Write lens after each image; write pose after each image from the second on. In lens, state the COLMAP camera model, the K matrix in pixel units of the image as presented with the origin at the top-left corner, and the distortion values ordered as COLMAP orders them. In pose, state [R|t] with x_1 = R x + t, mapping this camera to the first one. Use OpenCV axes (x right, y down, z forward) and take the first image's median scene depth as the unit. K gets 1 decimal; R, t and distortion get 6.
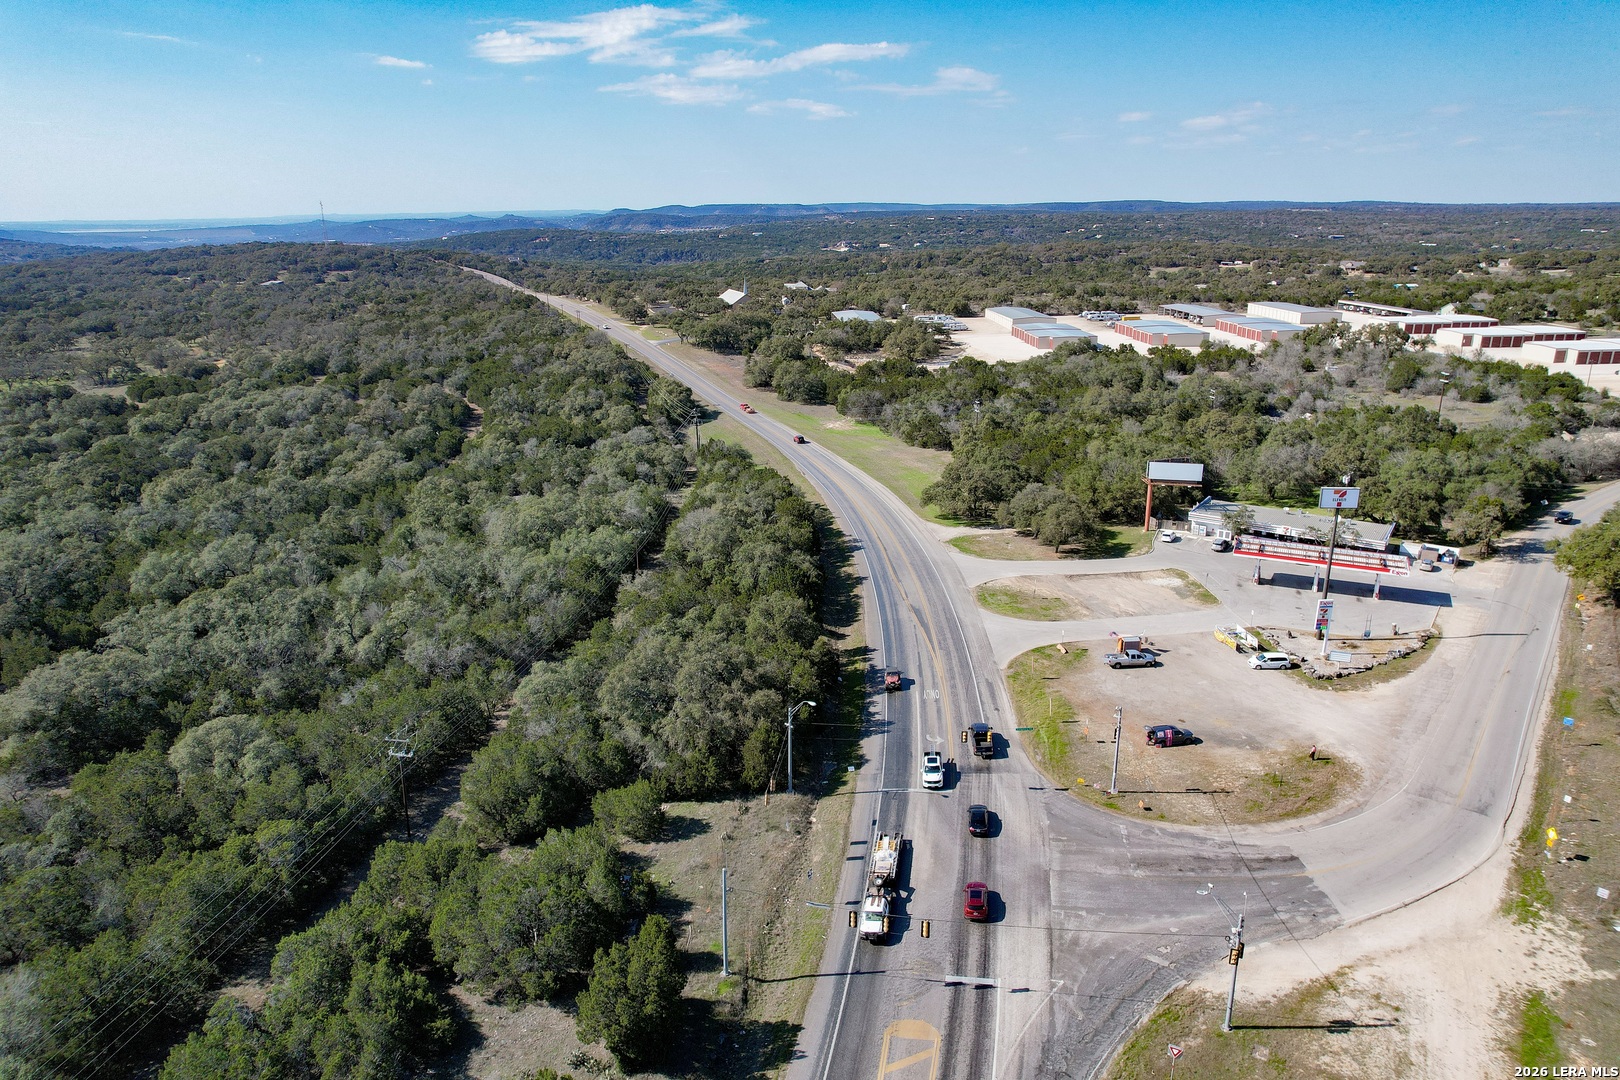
lens RADIAL K [[1048.3, 0, 812.4], [0, 1048.3, 543.4], [0, 0, 1]] dist [-0.075936, 0.065595]
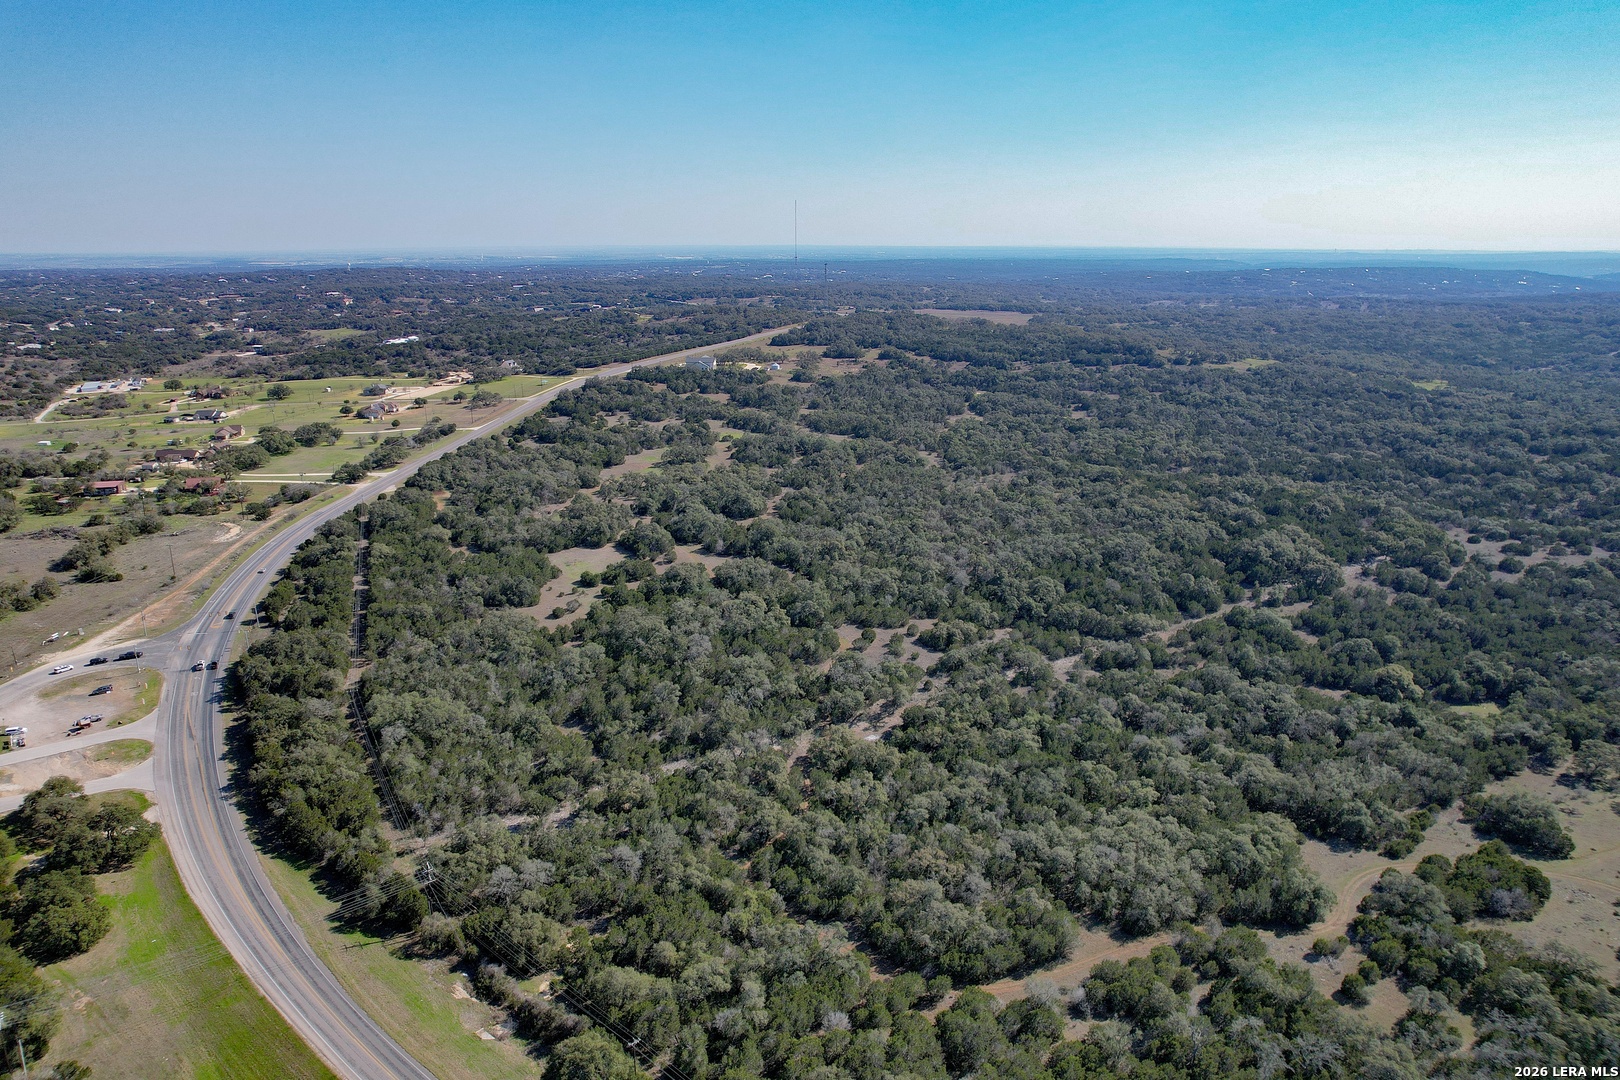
lens RADIAL K [[1022.4, 0, 813.8], [0, 1022.4, 547.0], [0, 0, 1]] dist [-0.079999, 0.071997]
pose [[-0.859242, 0.152800, -0.488217, -0.016096], [-0.154421, 0.832363, 0.532283, -0.559607], [0.487707, 0.532751, -0.691606, 1.058978]]
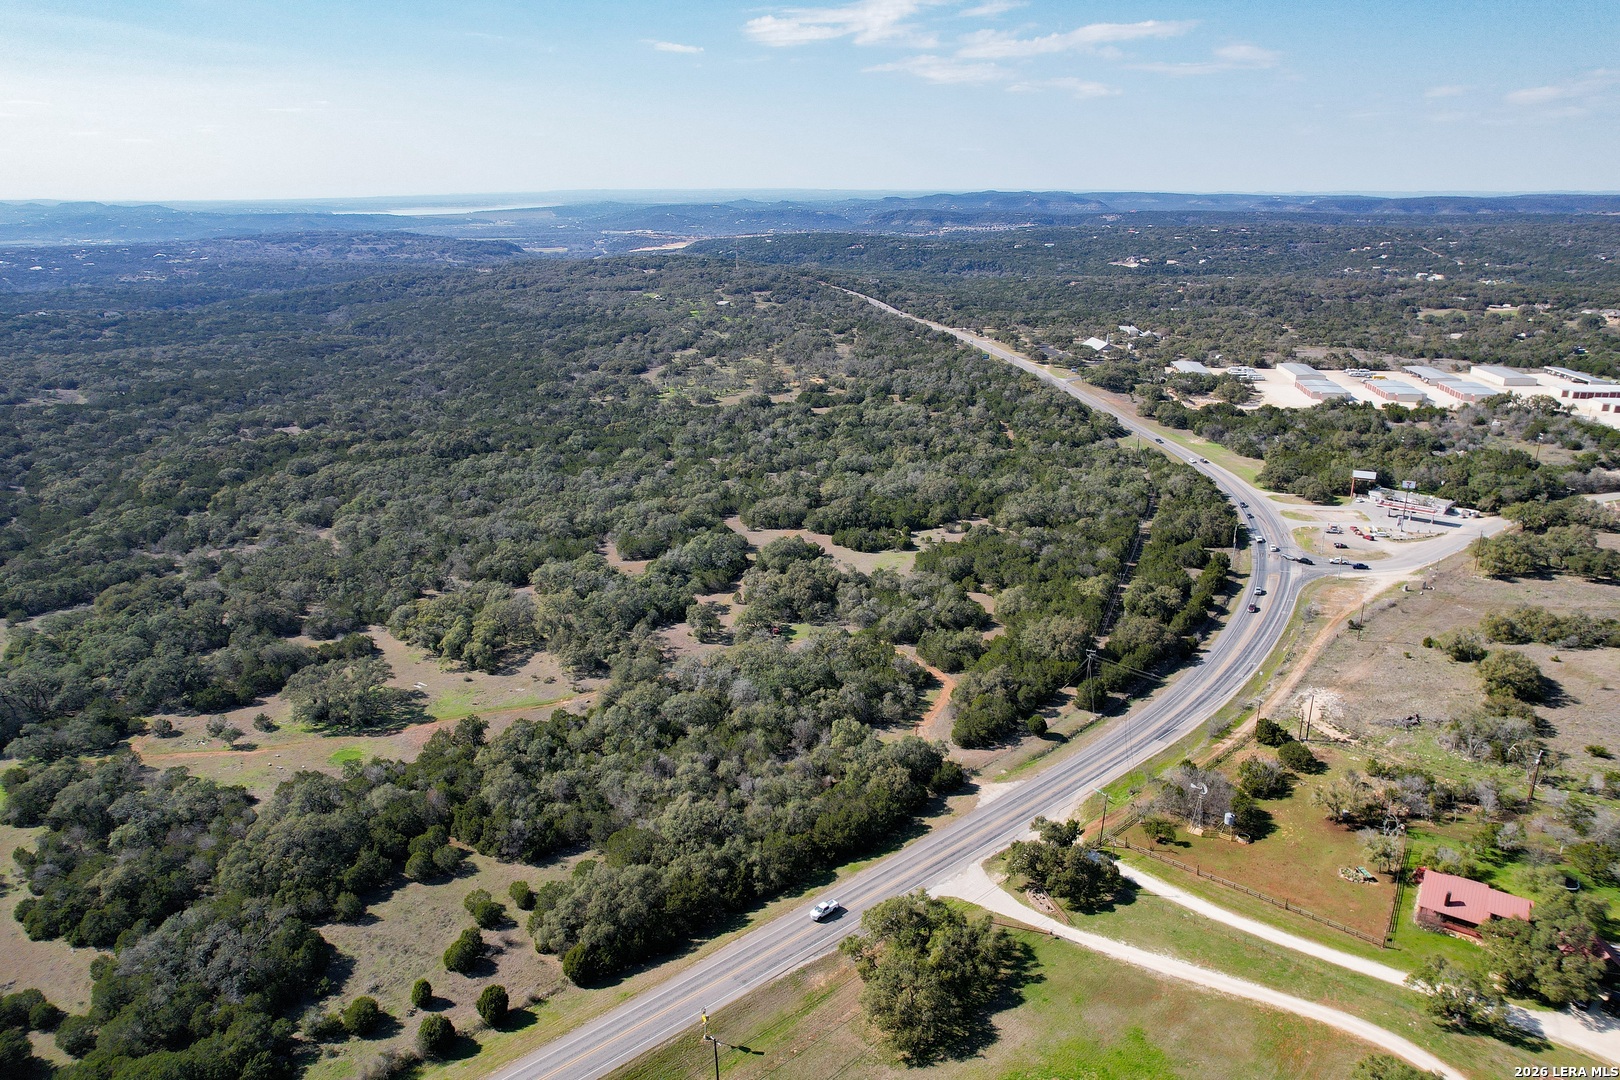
lens RADIAL K [[1068.4, 0, 813.9], [0, 1068.4, 559.9], [0, 0, 1]] dist [-0.076441, 0.062663]
pose [[0.973909, 0.079553, -0.212537, -0.185365], [-0.073908, 0.996672, 0.034389, 0.069842], [0.214566, -0.017783, 0.976548, -0.838709]]
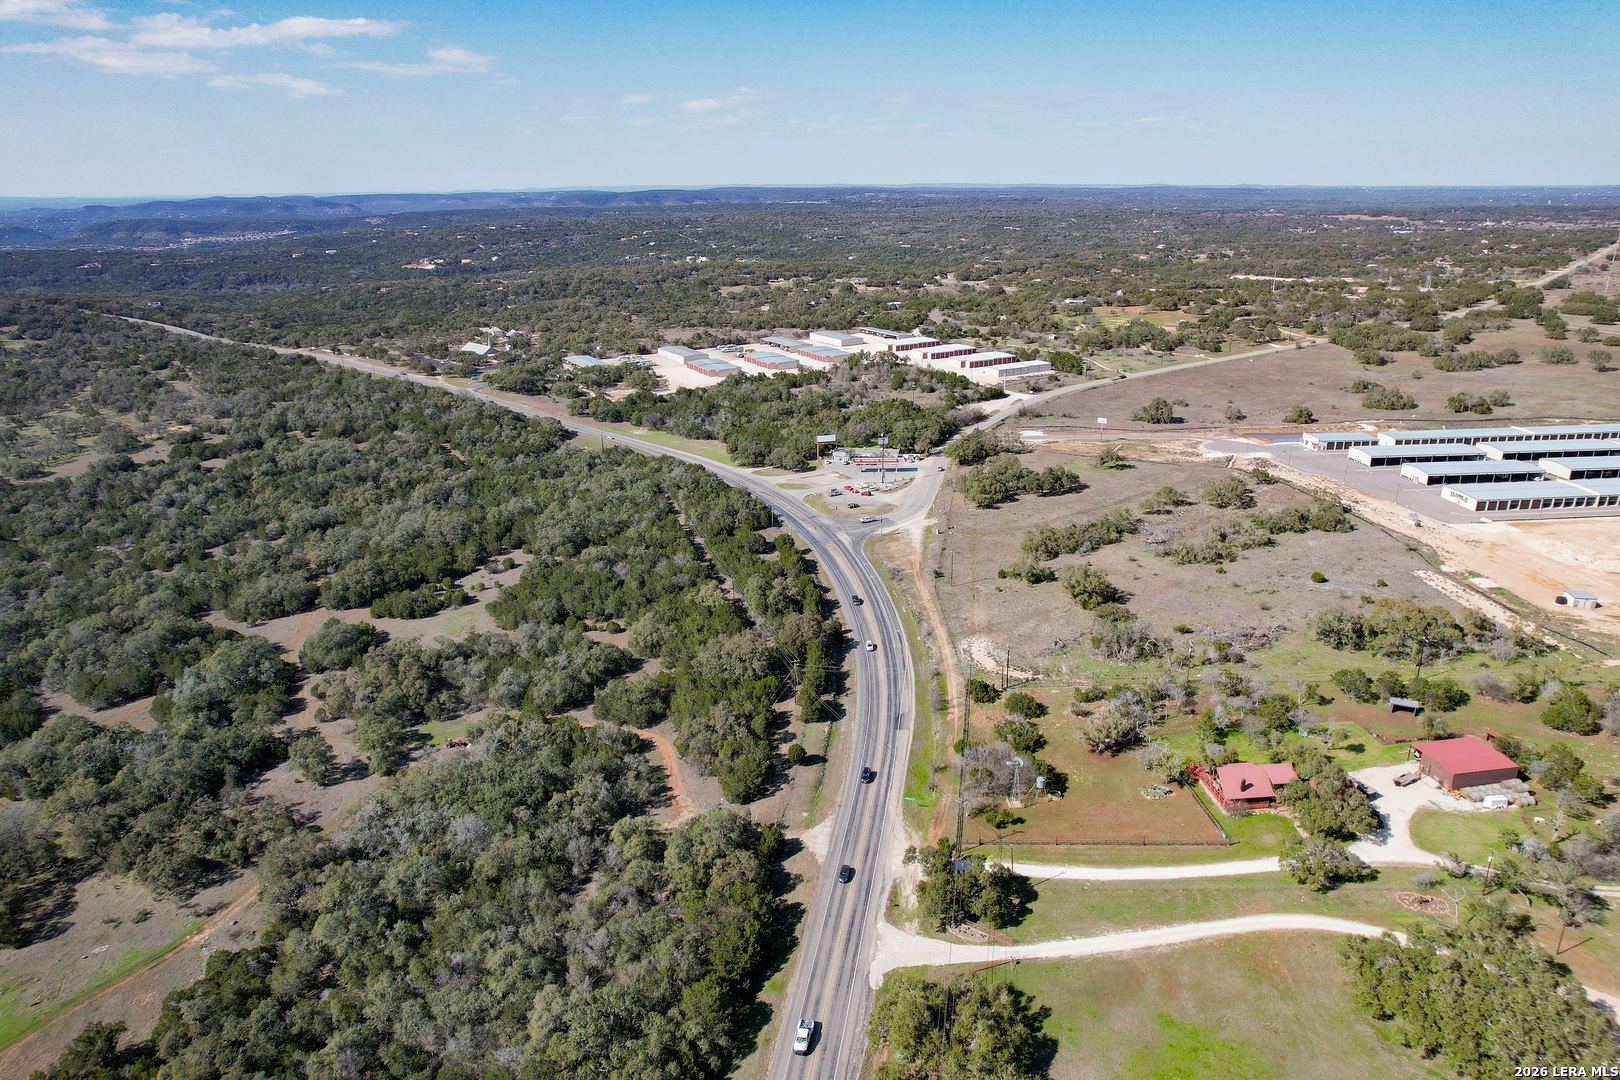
lens RADIAL K [[1048.3, 0, 812.4], [0, 1048.3, 543.4], [0, 0, 1]] dist [-0.075936, 0.065595]
pose [[0.906671, -0.138128, 0.398582, -0.397461], [0.131277, 0.990343, 0.044581, 0.037541], [-0.400891, 0.011904, 0.916049, -0.730973]]
